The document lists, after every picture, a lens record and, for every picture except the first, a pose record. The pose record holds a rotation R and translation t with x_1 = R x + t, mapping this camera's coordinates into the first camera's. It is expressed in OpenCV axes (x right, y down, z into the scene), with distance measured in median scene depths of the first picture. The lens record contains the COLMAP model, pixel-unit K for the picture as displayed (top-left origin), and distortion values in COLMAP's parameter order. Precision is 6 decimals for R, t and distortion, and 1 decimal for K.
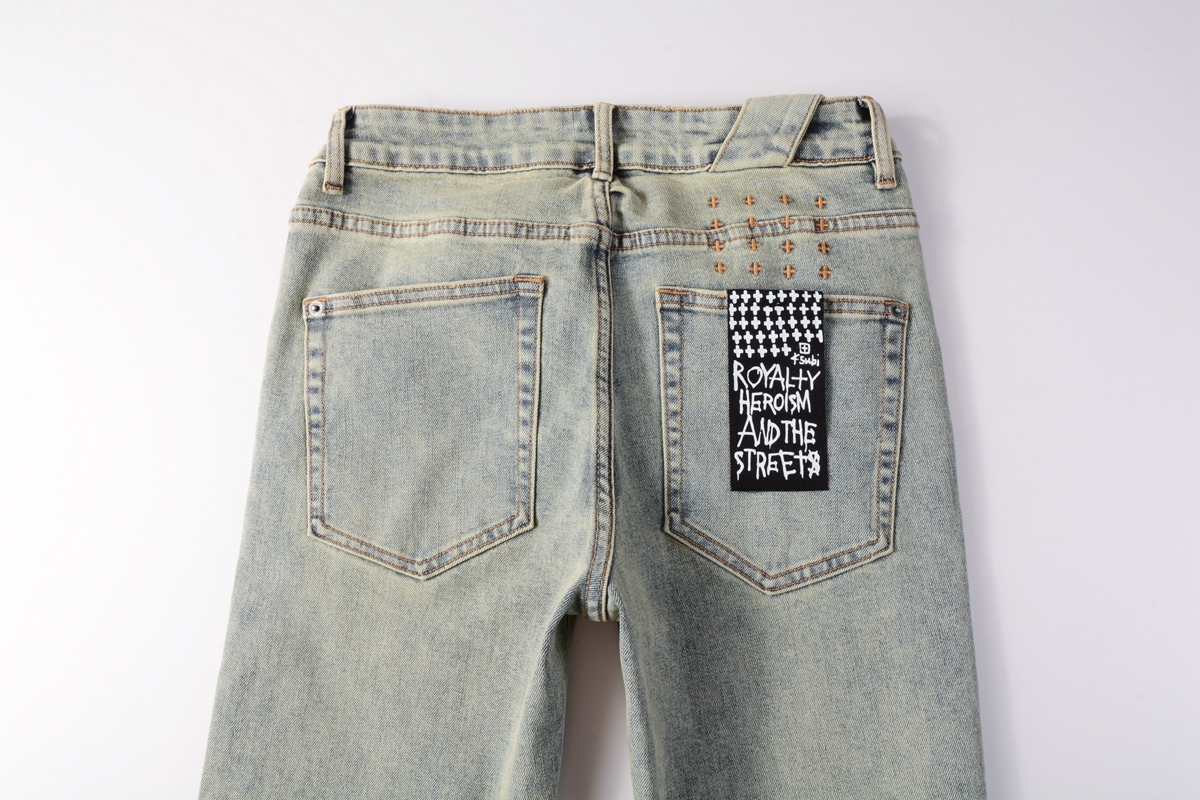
lens RADIAL K [[890.6, 0, 599.3], [0, 890.6, 401.6], [0, 0, 1]] dist [-0.029603, -0.001891]
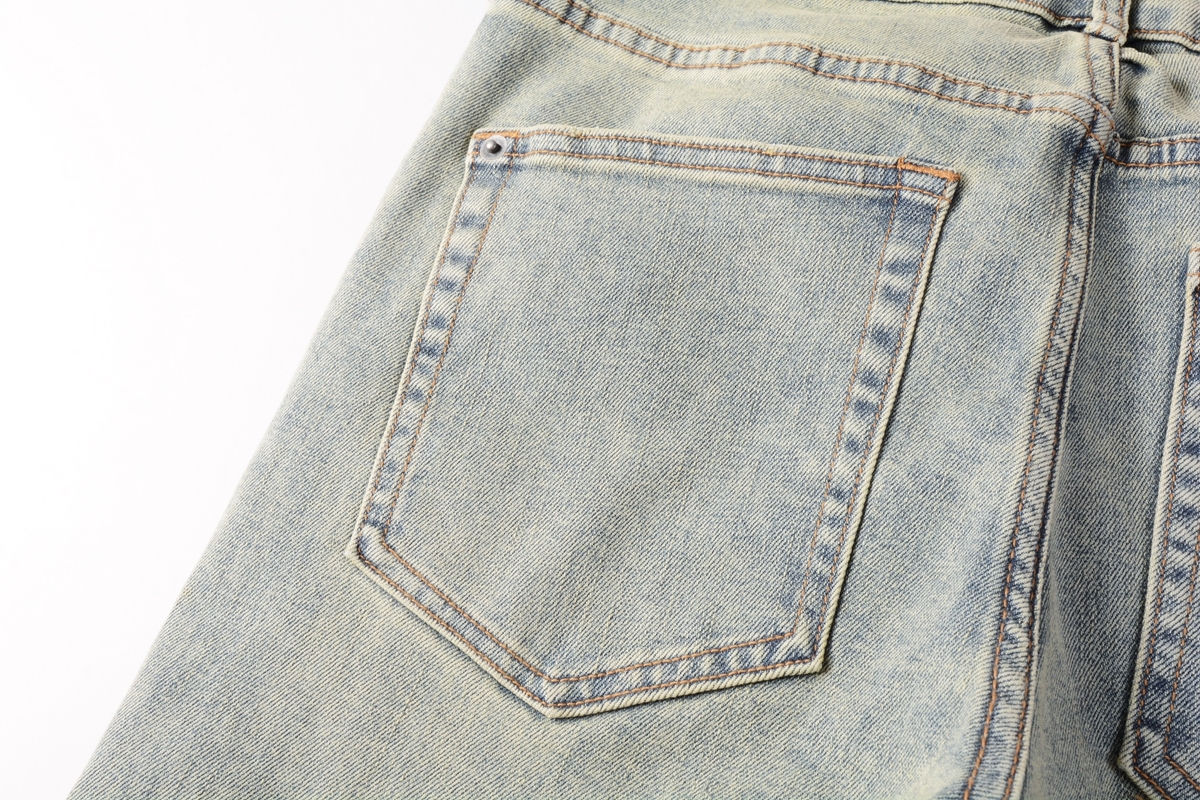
lens RADIAL K [[1233.1, 0, 601.6], [0, 1233.1, 399.3], [0, 0, 1]] dist [0.008300, 0.000000]
pose [[0.955505, 0.241869, -0.168849, -0.105196], [-0.272768, 0.942392, -0.193637, 0.160482], [0.112287, 0.231078, 0.966434, 0.354821]]
